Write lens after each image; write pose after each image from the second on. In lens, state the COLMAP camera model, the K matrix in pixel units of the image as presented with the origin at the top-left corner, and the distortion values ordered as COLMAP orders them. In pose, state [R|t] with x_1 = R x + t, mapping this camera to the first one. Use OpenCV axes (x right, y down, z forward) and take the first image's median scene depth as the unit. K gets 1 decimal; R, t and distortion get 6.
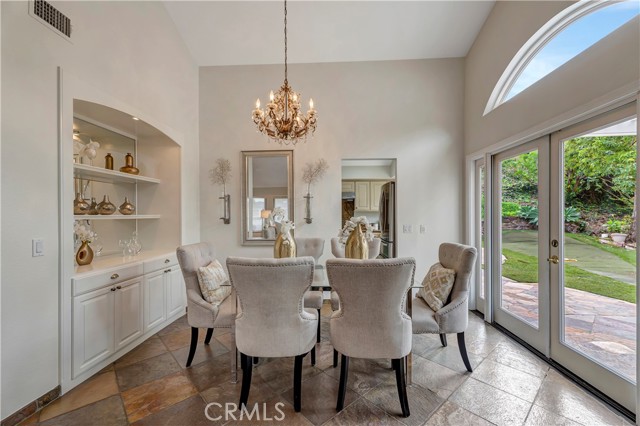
lens RADIAL K [[268.9, 0, 320.0], [0, 268.9, 213.0], [0, 0, 1]] dist [0.002819, 0.000013]
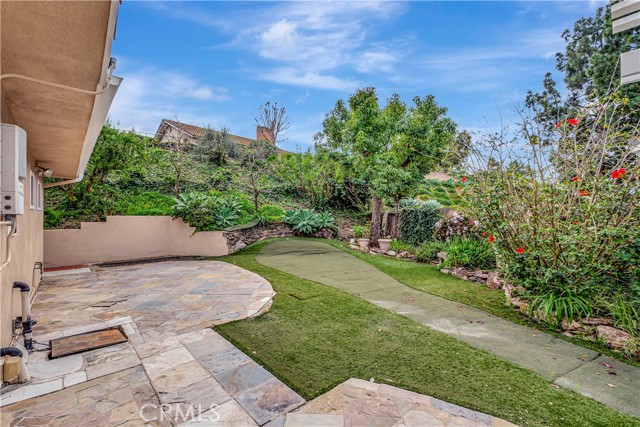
lens RADIAL K [[268.8, 0, 321.3], [0, 268.8, 217.0], [0, 0, 1]] dist [0.008093, -0.000134]
pose [[0.694801, 0.006015, 0.719177, 0.204941], [-0.009254, 0.999957, 0.000577, -0.003996], [-0.719143, -0.007056, 0.694827, 0.318094]]
